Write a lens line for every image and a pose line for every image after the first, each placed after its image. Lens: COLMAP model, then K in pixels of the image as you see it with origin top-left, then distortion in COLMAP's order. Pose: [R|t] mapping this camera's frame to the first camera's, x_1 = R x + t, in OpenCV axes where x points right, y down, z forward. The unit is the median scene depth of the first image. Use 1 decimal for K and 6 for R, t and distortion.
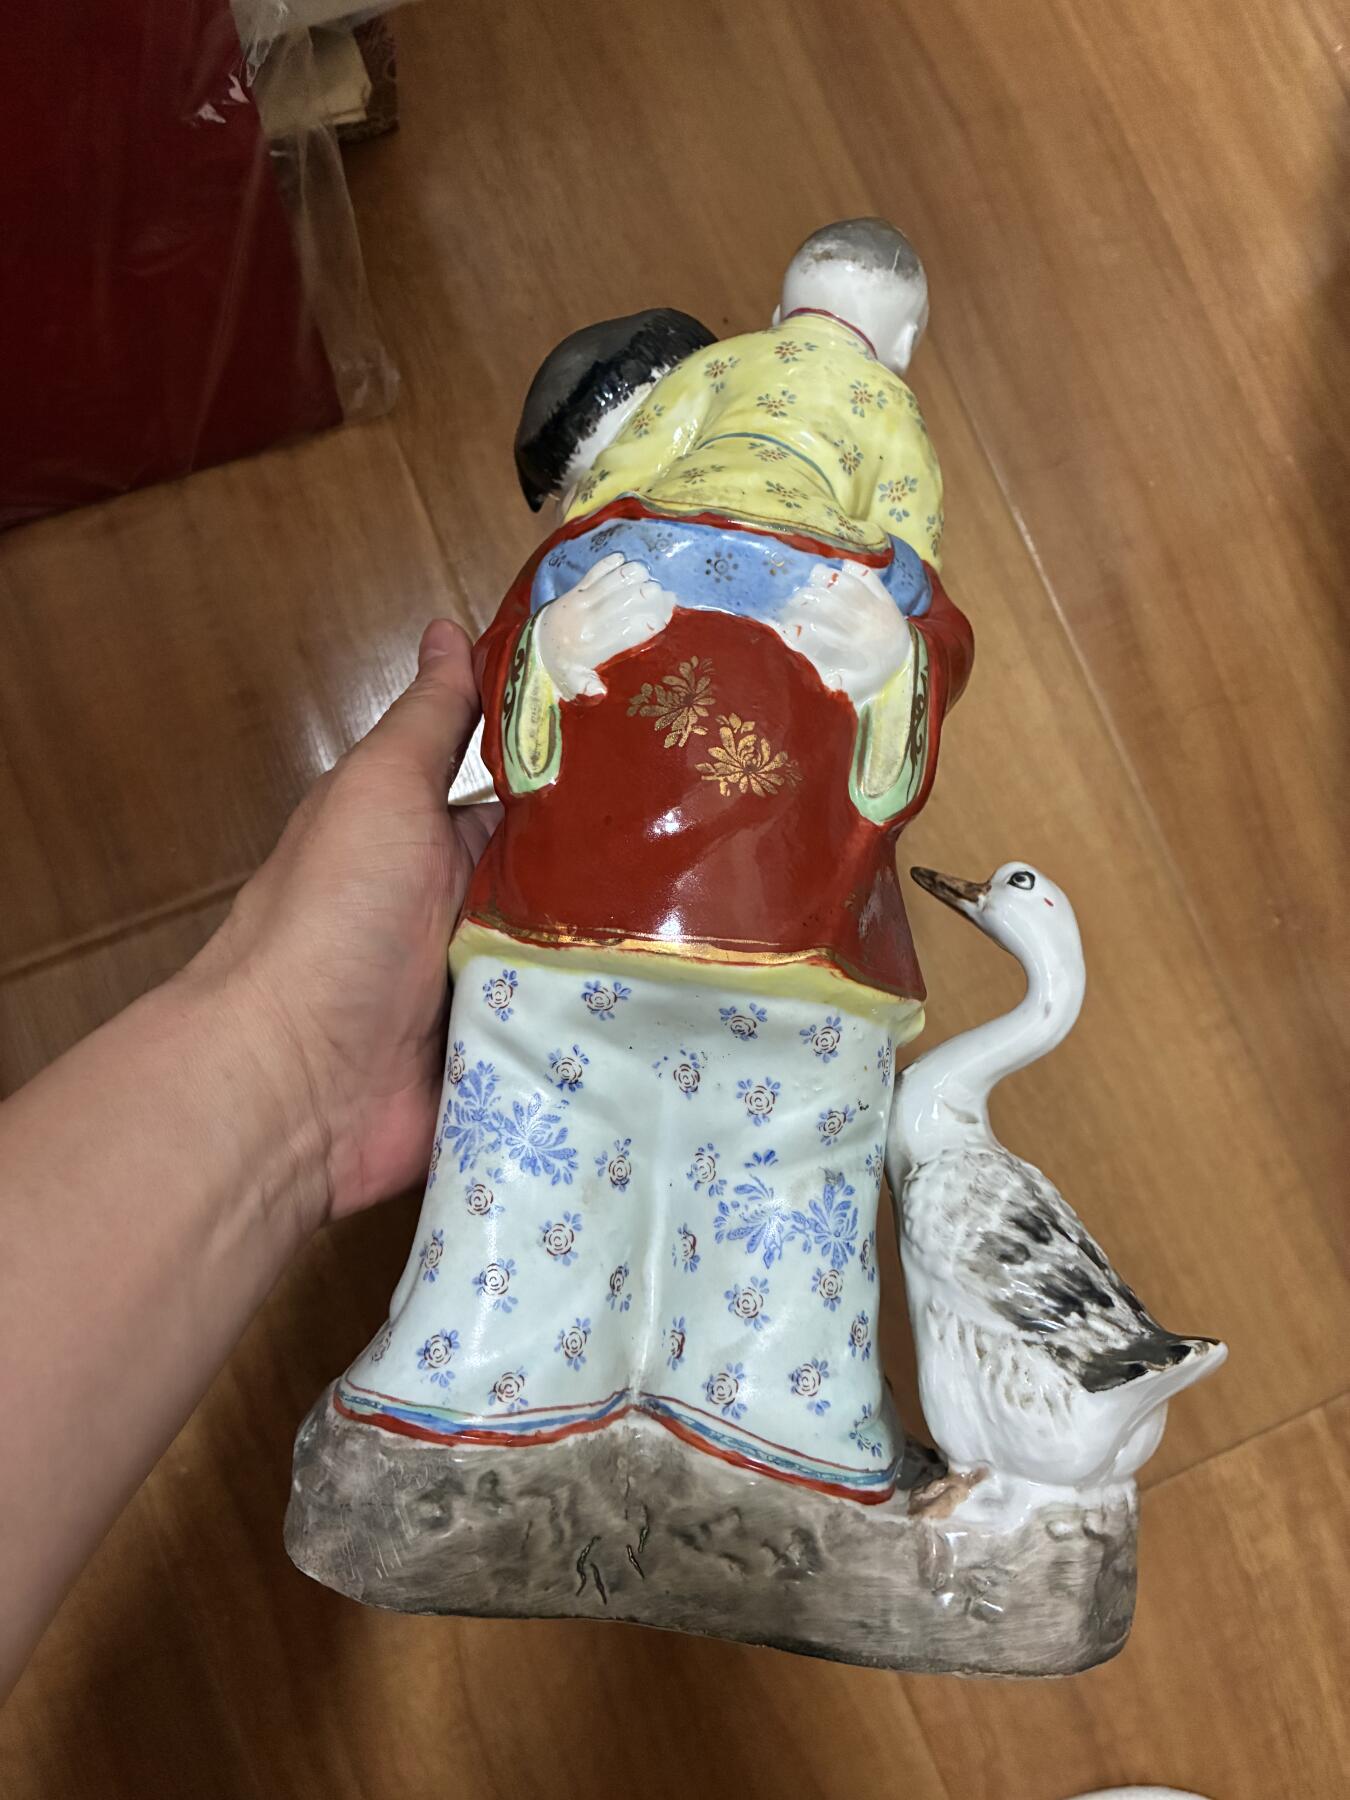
lens RADIAL K [[1420.3, 0, 745.5], [0, 1420.3, 882.1], [0, 0, 1]] dist [0.007145, 0.002669]
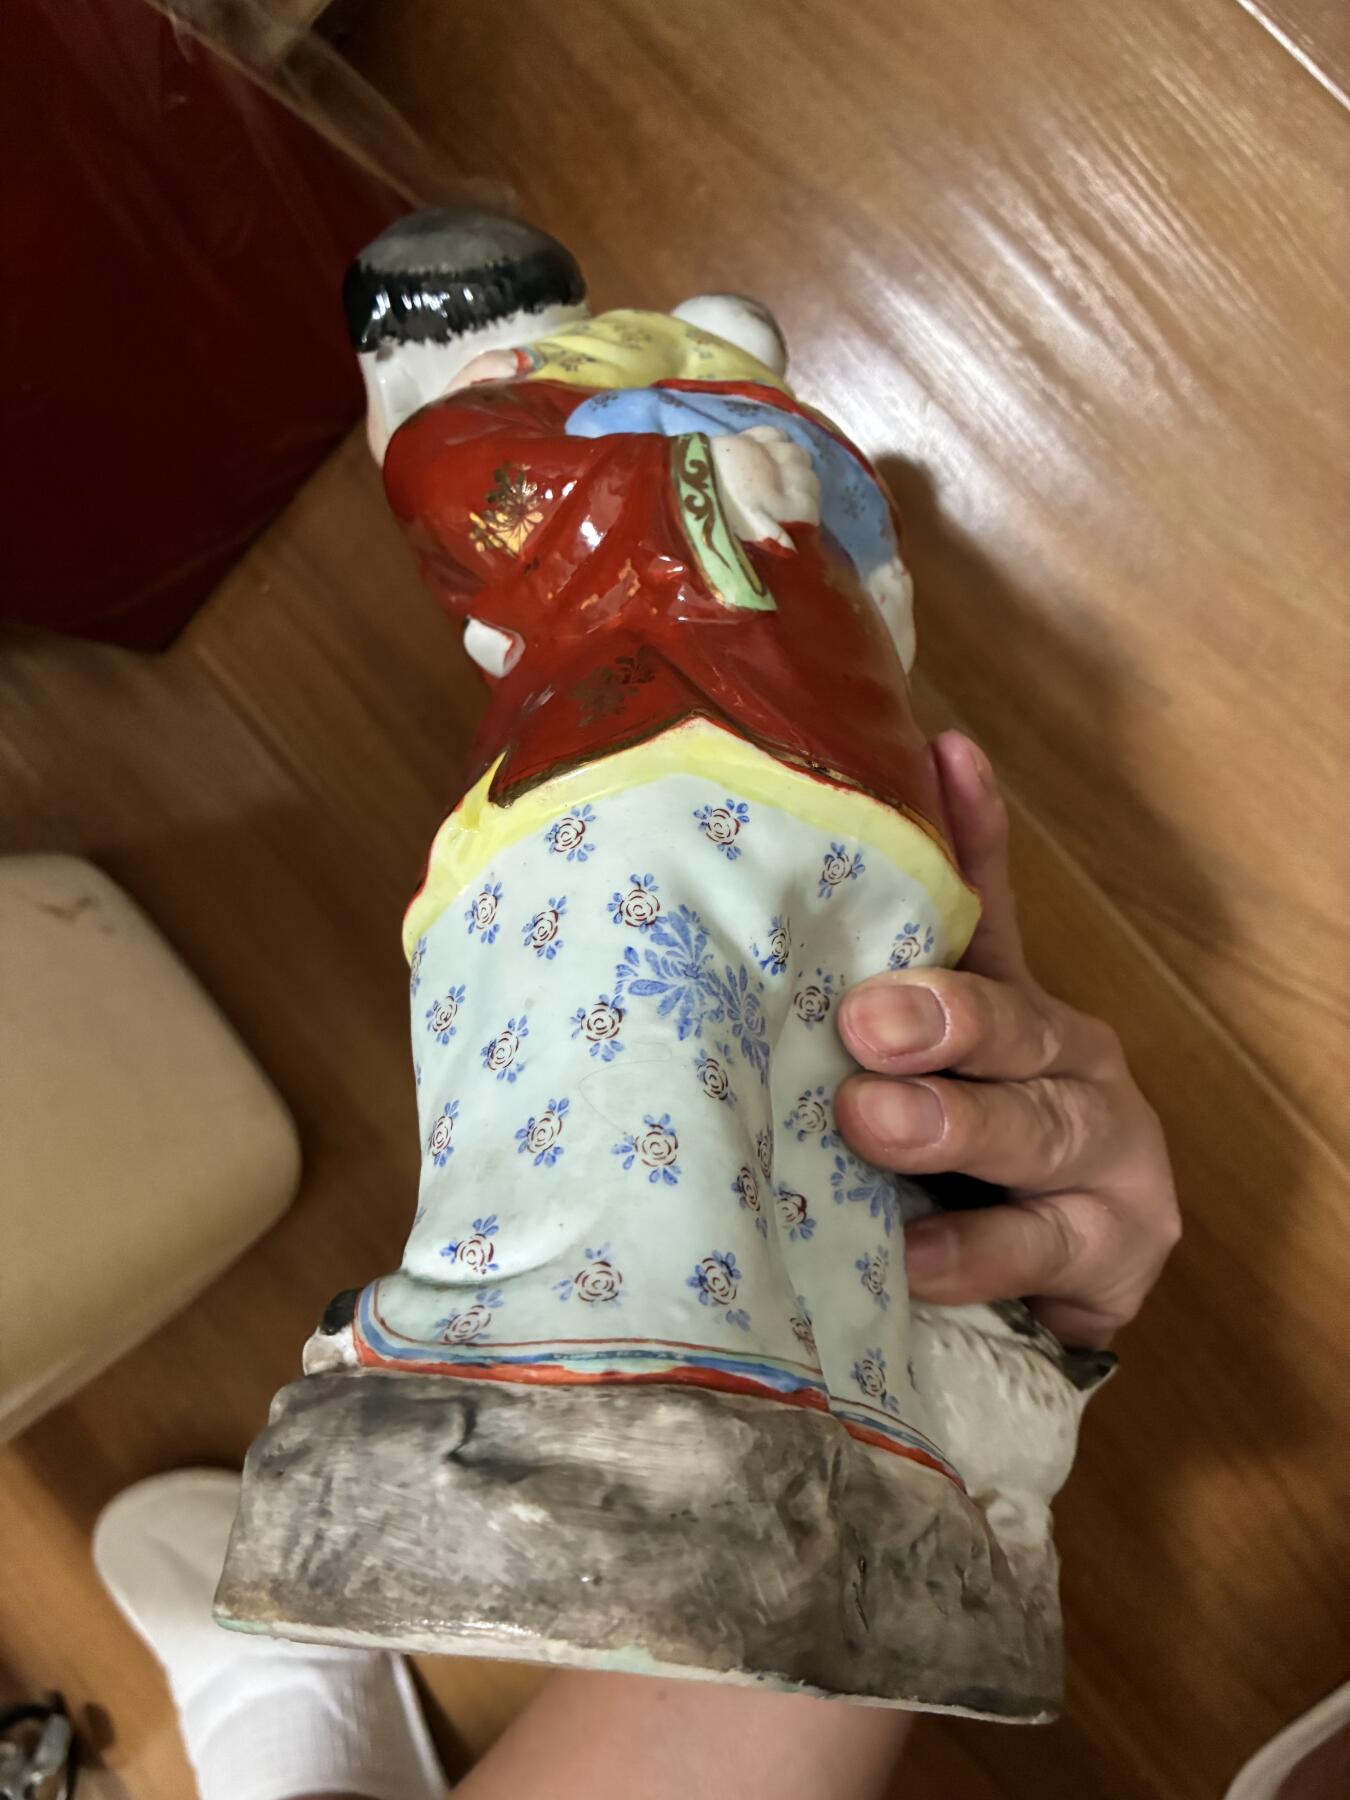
lens RADIAL K [[1394.1, 0, 675.0], [0, 1394.1, 900.0], [0, 0, 1]] dist [0.008962, 0.003831]
pose [[0.551617, 0.325111, 0.768129, -0.757820], [-0.101845, 0.940272, -0.324833, 0.365863], [-0.827857, 0.100954, 0.551781, 0.626361]]
